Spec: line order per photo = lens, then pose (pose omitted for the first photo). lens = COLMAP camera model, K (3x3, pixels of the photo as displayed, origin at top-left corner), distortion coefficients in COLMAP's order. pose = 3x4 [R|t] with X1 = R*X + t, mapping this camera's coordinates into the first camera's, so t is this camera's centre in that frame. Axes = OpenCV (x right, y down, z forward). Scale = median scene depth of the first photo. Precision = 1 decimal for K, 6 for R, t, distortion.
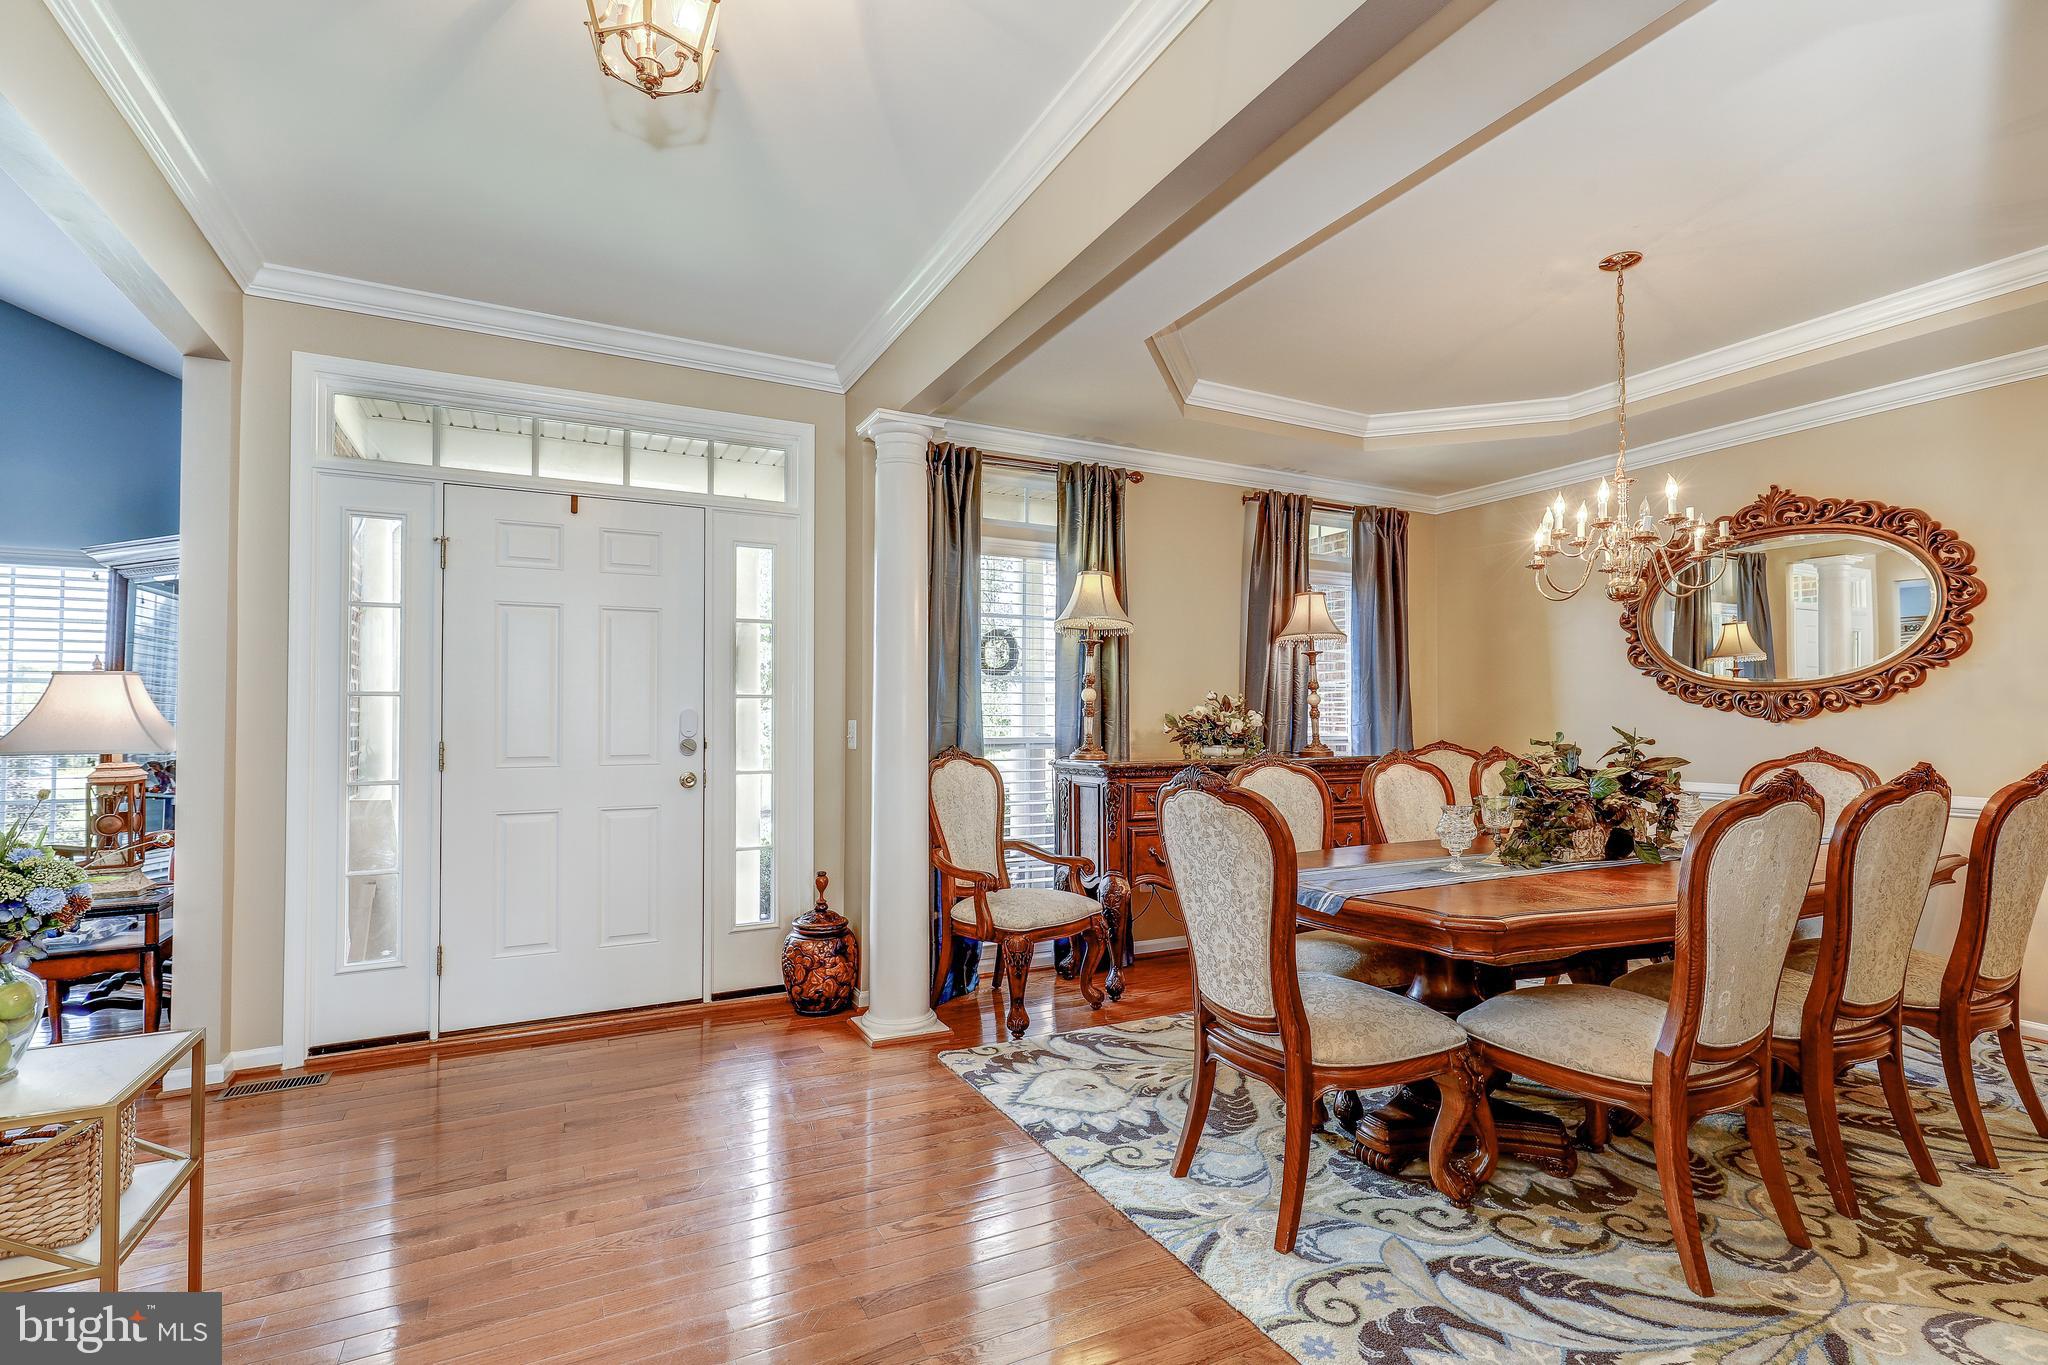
lens RADIAL K [[948.4, 0, 1035.9], [0, 948.4, 693.5], [0, 0, 1]] dist [0.002065, 0.001556]
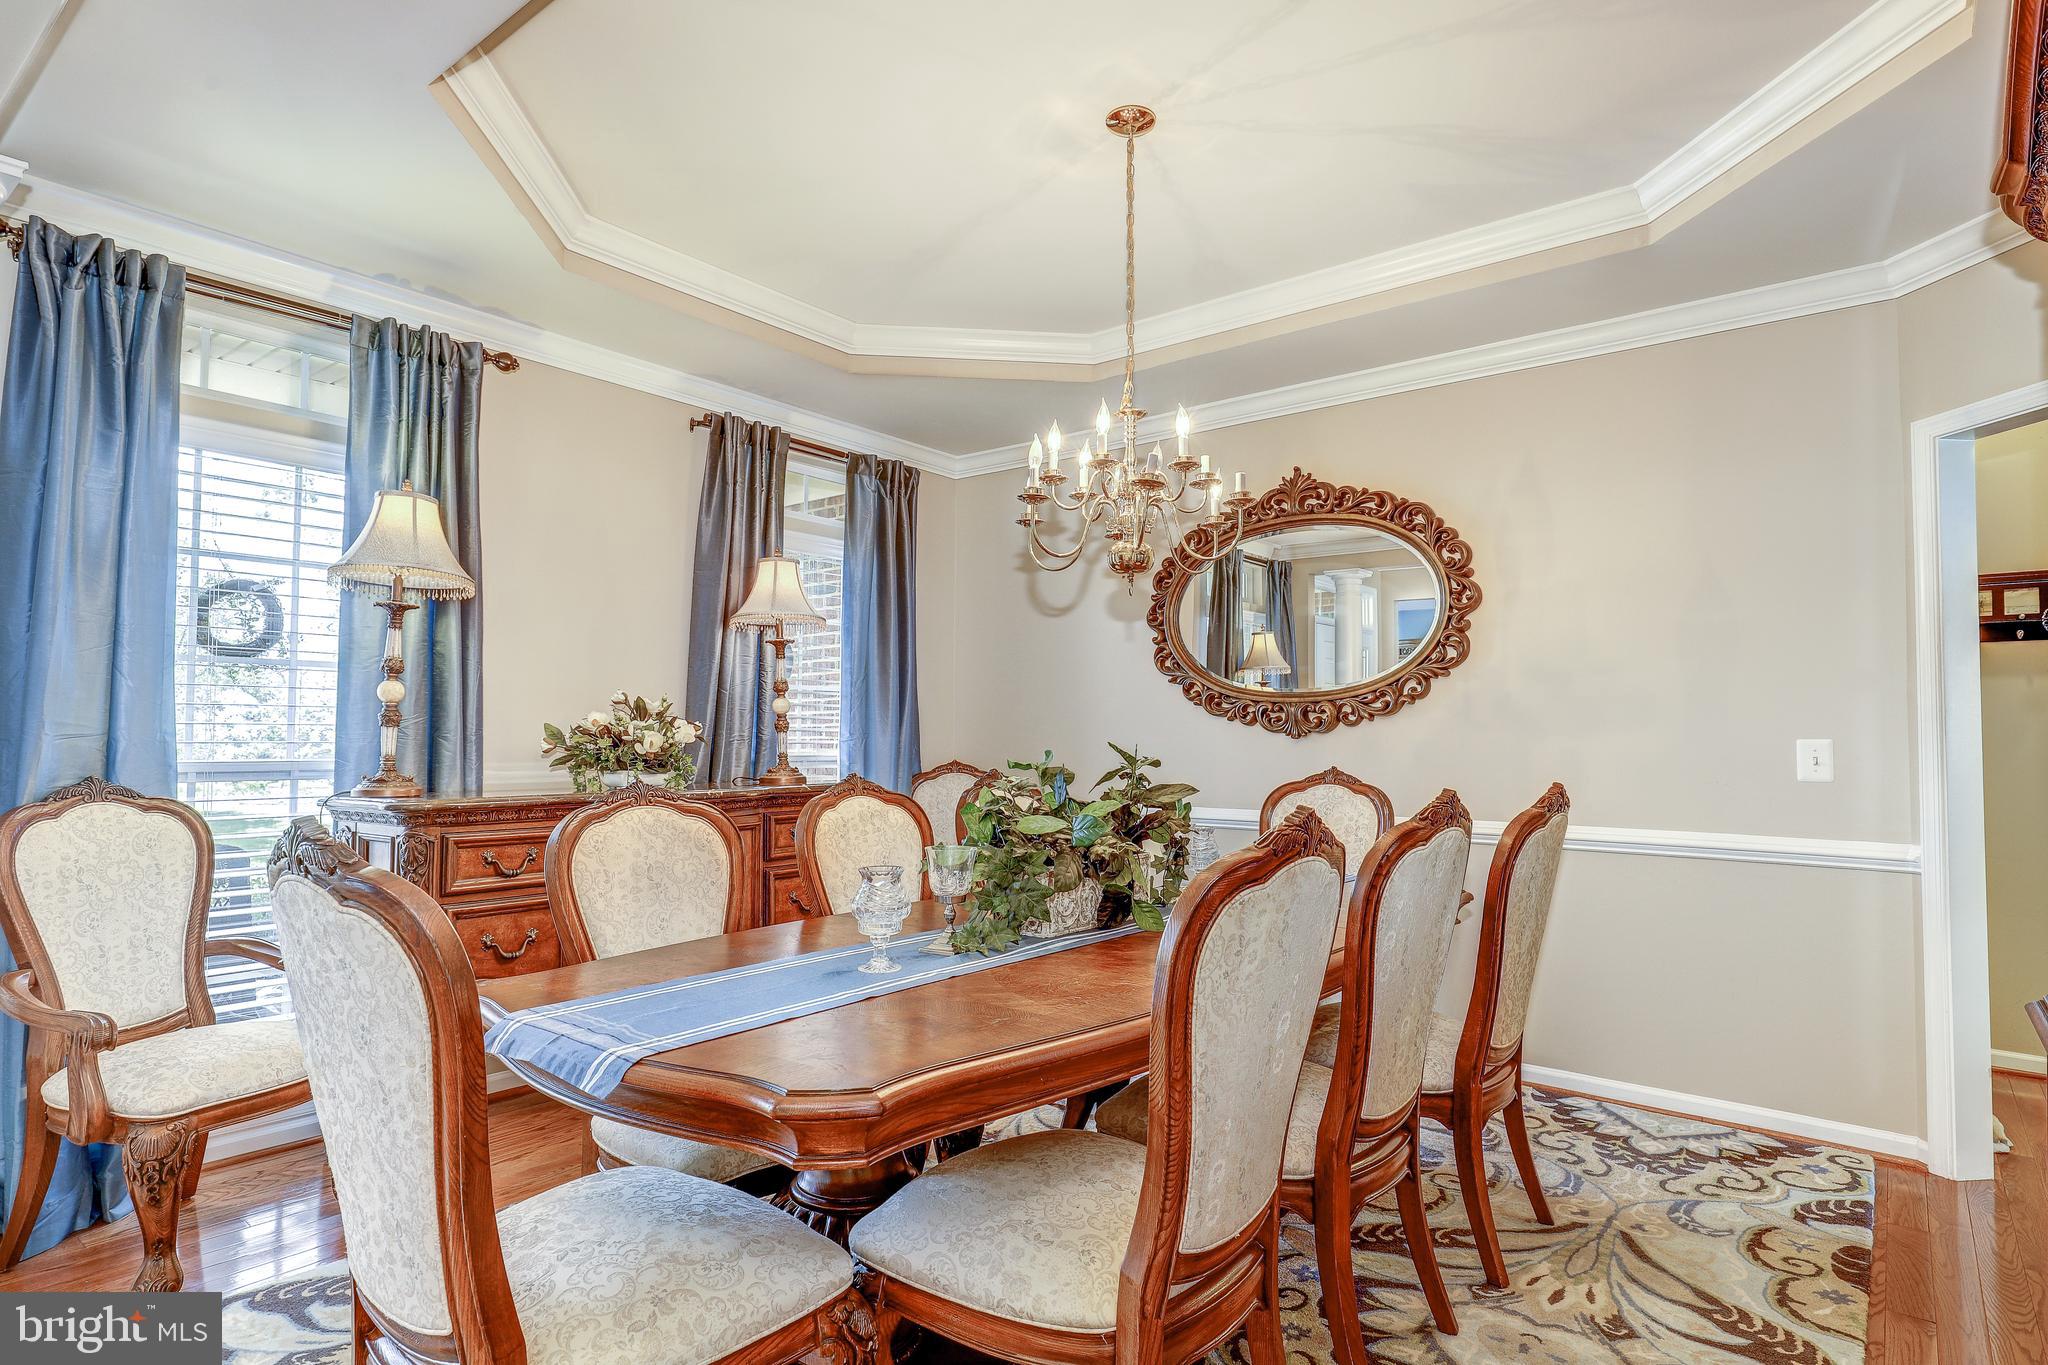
lens RADIAL K [[1109.3, 0, 1018.1], [0, 1109.3, 690.9], [0, 0, 1]] dist [0.003849, 0.000282]
pose [[0.915942, 0.018846, 0.400867, 0.187541], [-0.013781, 0.999785, -0.015513, 0.008954], [-0.401073, 0.008684, 0.916005, 0.232842]]
